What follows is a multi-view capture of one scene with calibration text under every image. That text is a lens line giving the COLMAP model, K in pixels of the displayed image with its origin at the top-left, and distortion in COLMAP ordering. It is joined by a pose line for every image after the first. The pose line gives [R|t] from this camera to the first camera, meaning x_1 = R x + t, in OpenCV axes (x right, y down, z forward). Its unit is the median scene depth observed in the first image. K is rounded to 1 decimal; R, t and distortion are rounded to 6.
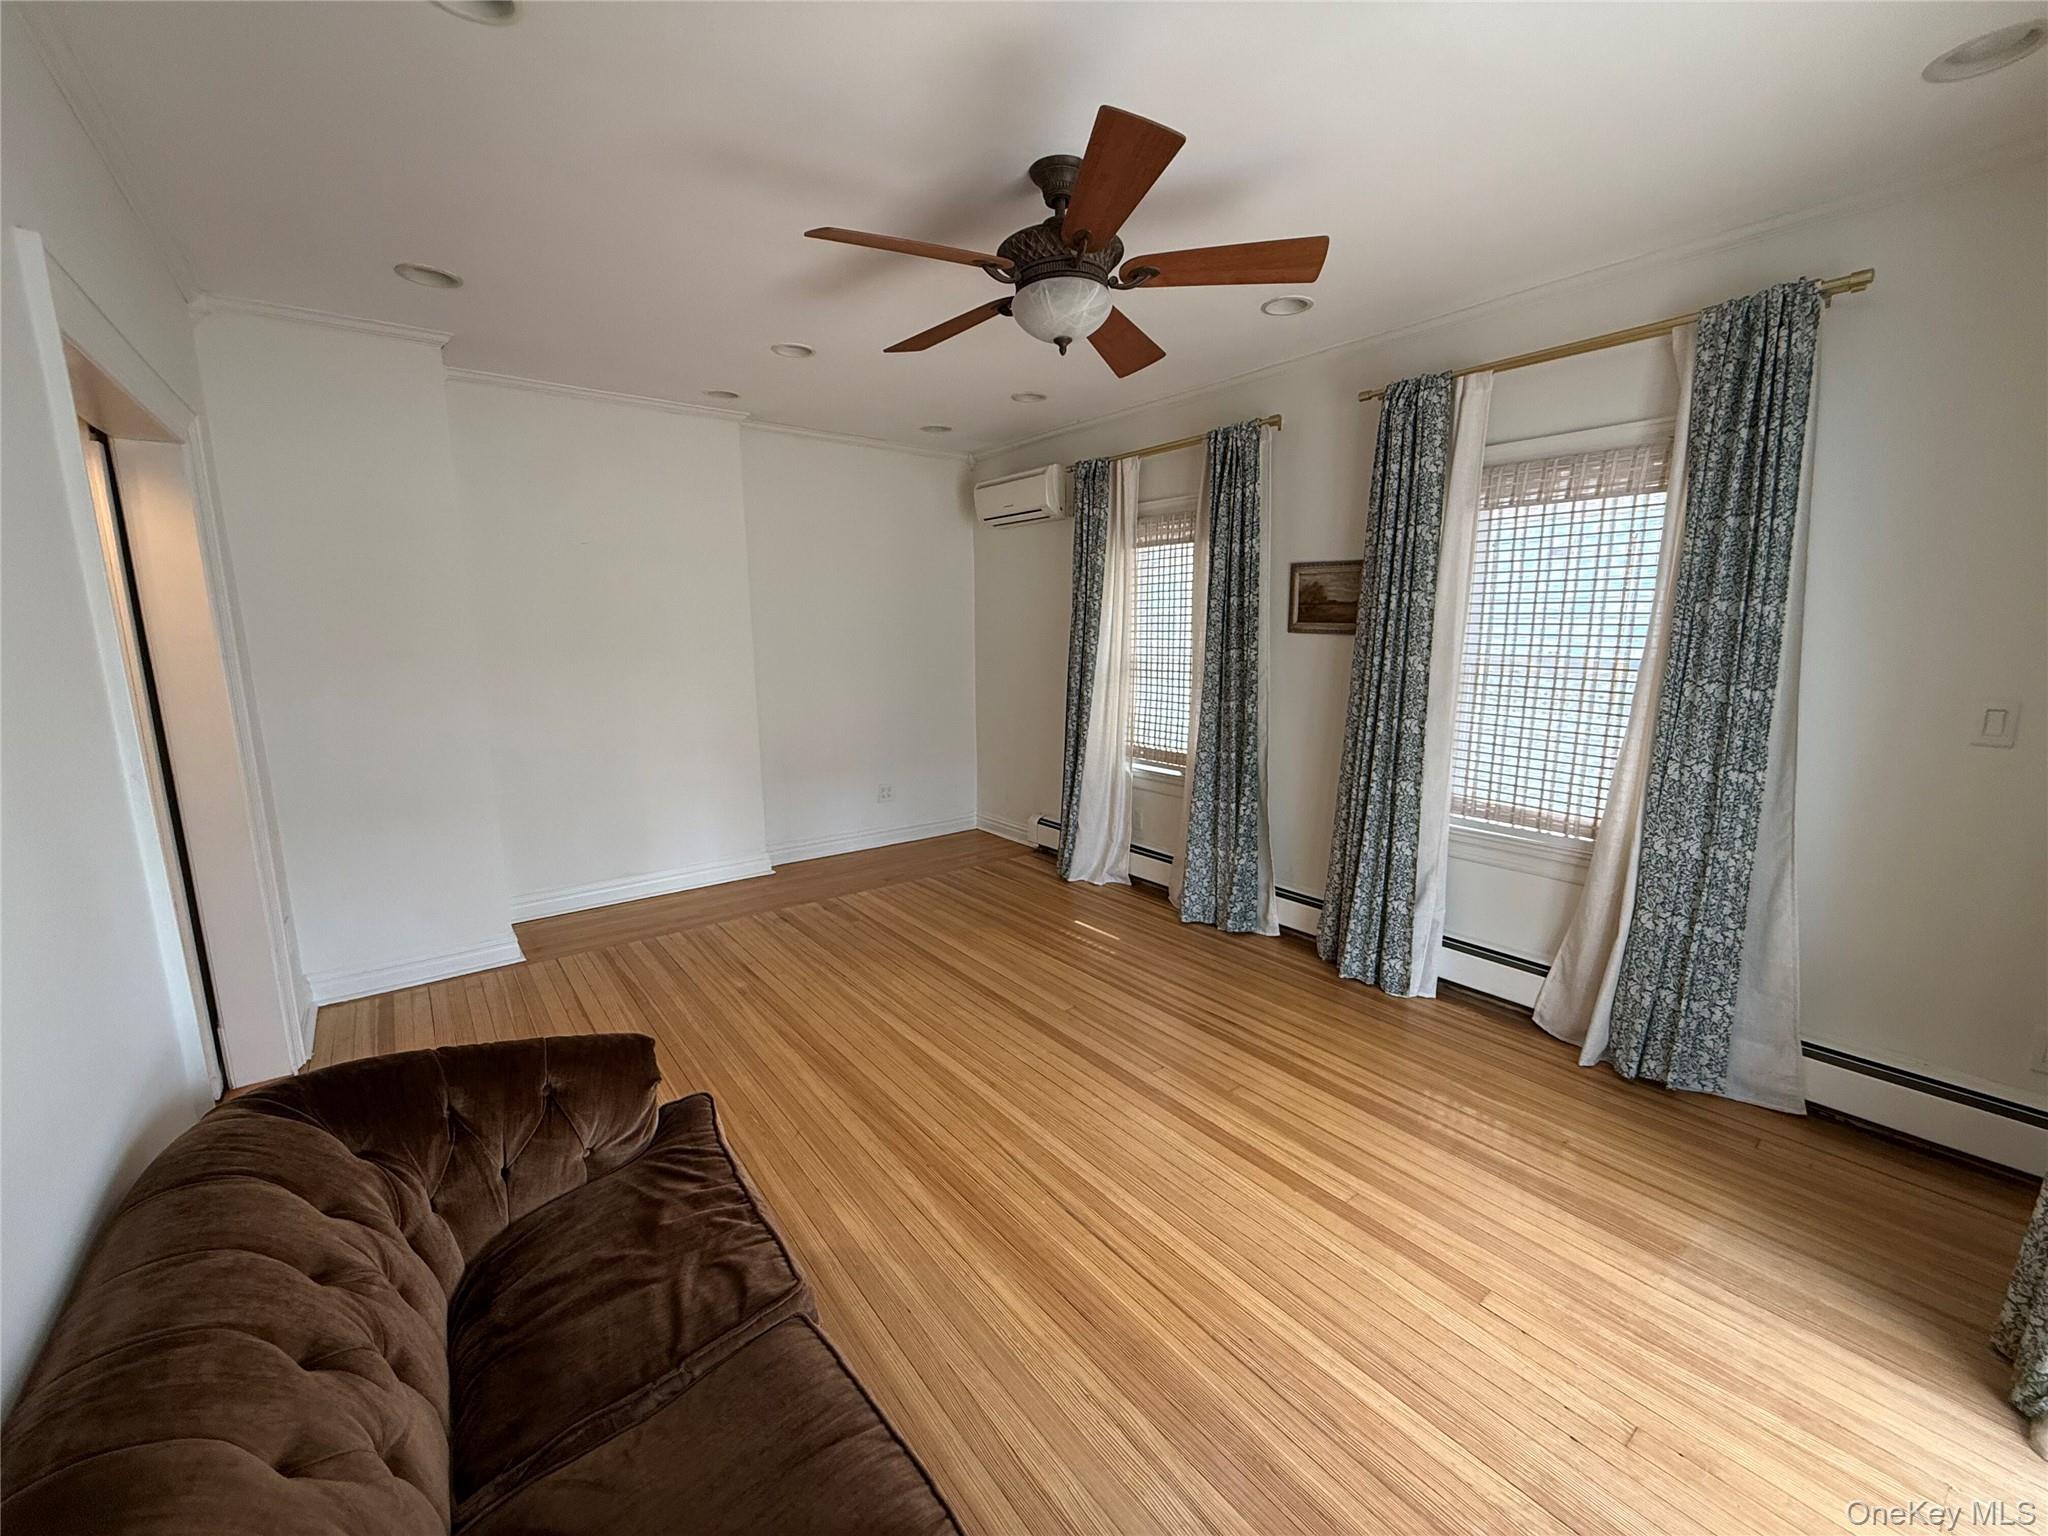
lens RADIAL K [[814.3, 0, 1020.5], [0, 814.3, 769.3], [0, 0, 1]] dist [0.000282, -0.000370]
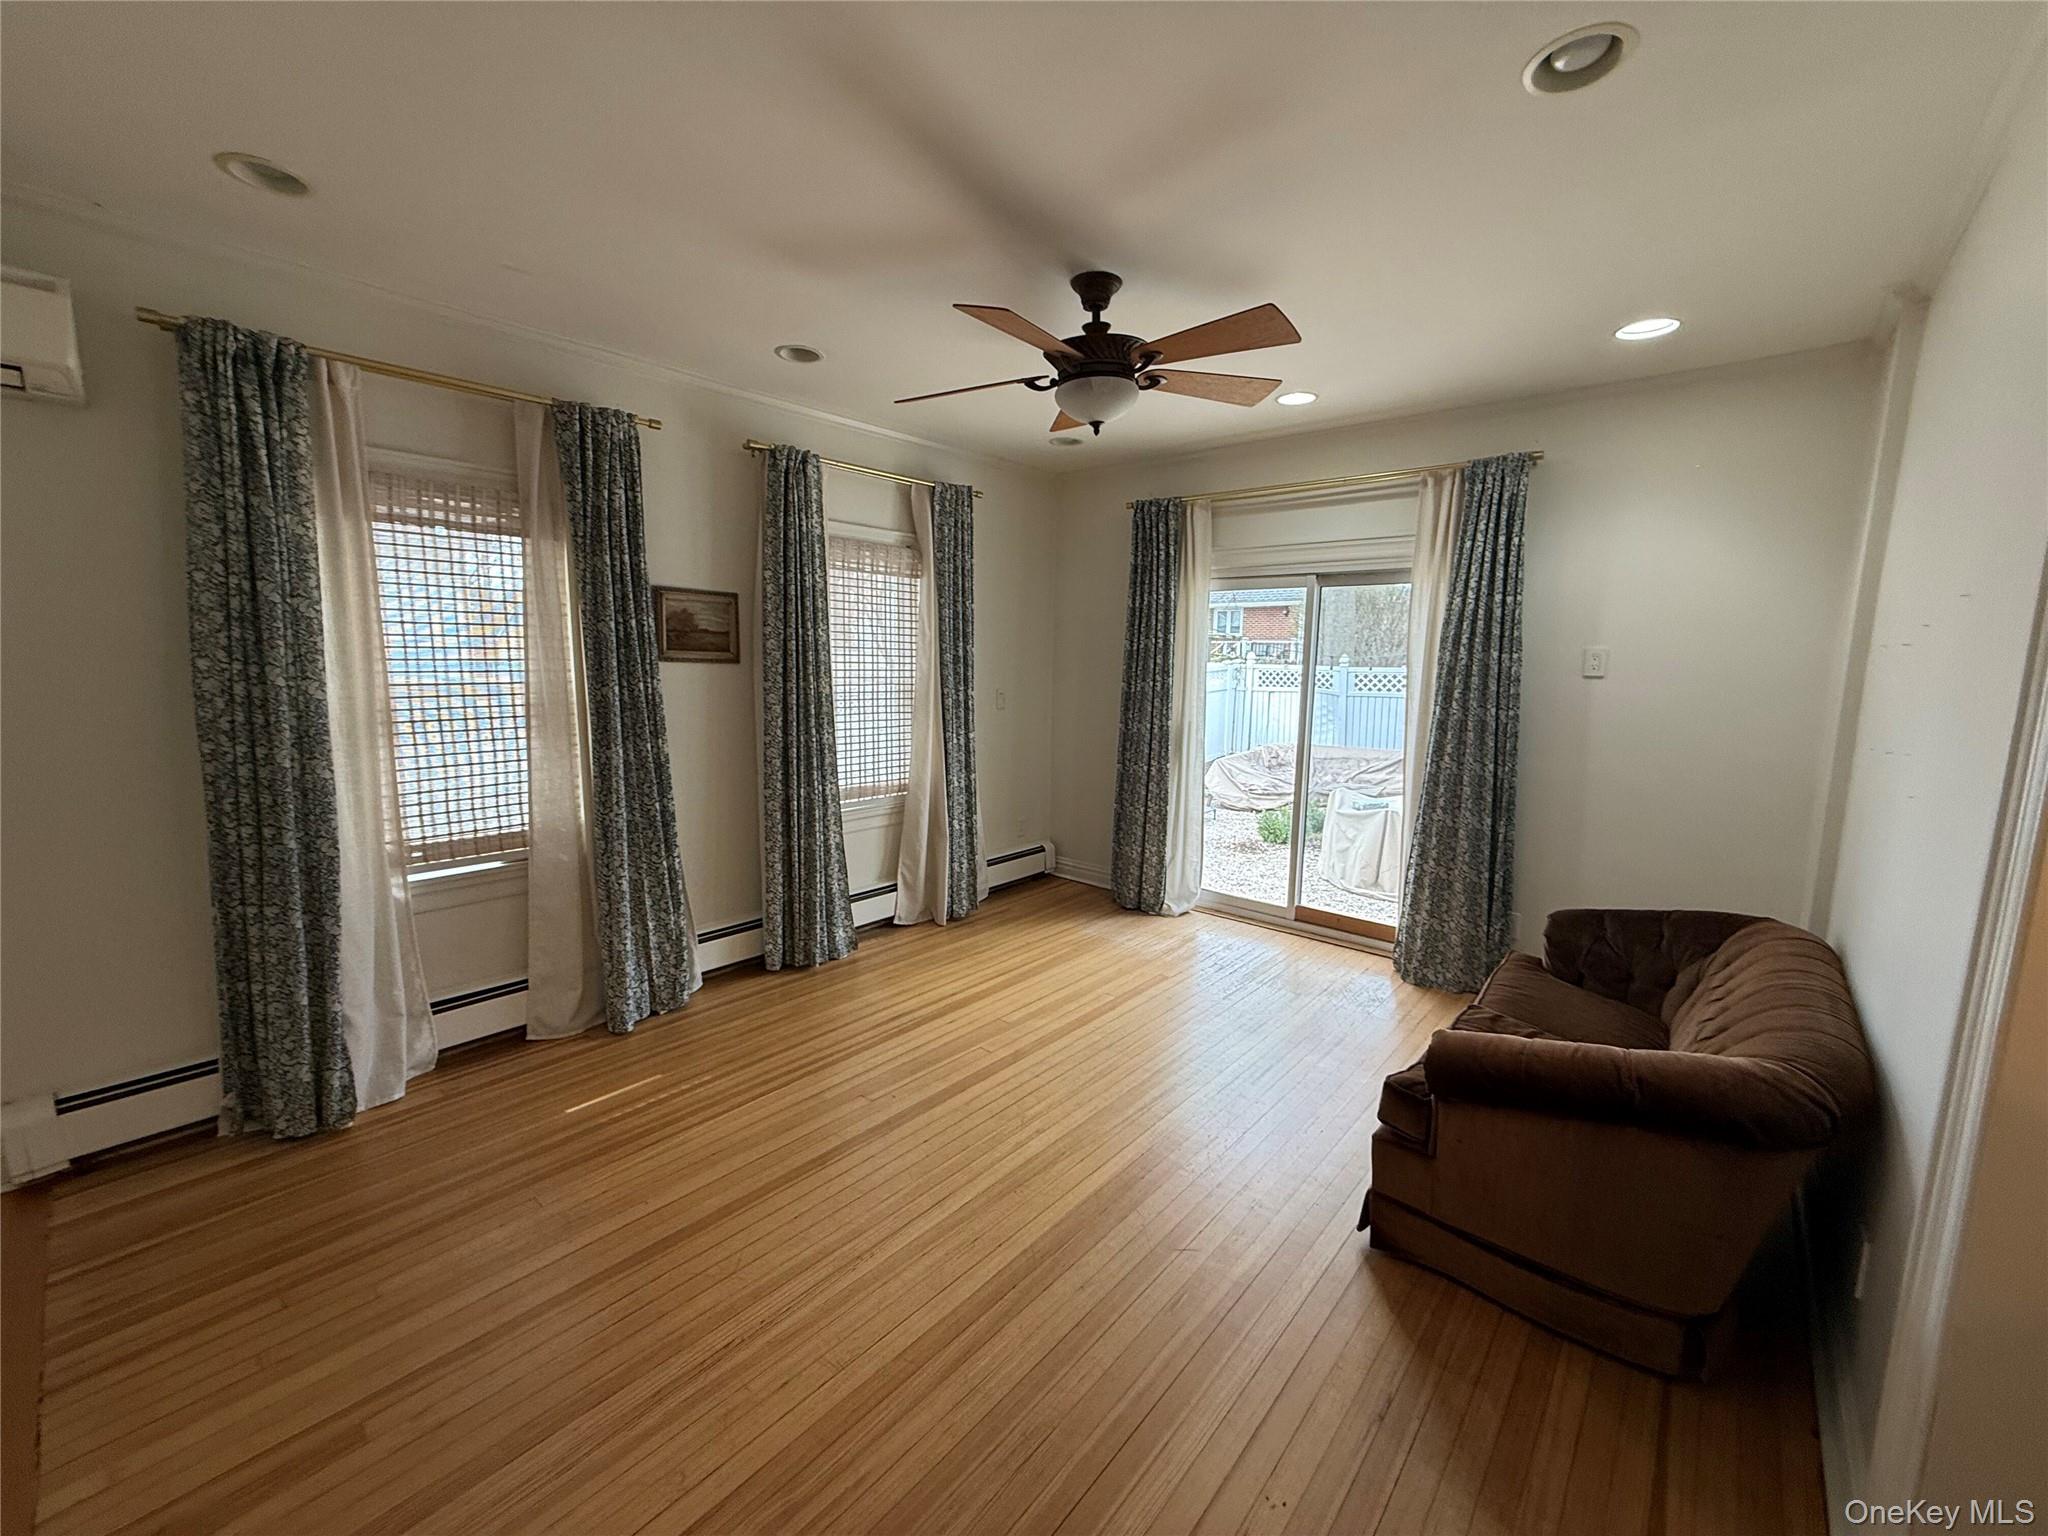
lens RADIAL K [[814.3, 0, 1020.5], [0, 814.3, 769.3], [0, 0, 1]] dist [0.000282, -0.000370]
pose [[-0.197500, -0.140903, 0.970124, -0.638569], [0.152293, 0.973191, 0.172352, -0.144006], [-0.968401, 0.181783, -0.170747, 0.775954]]
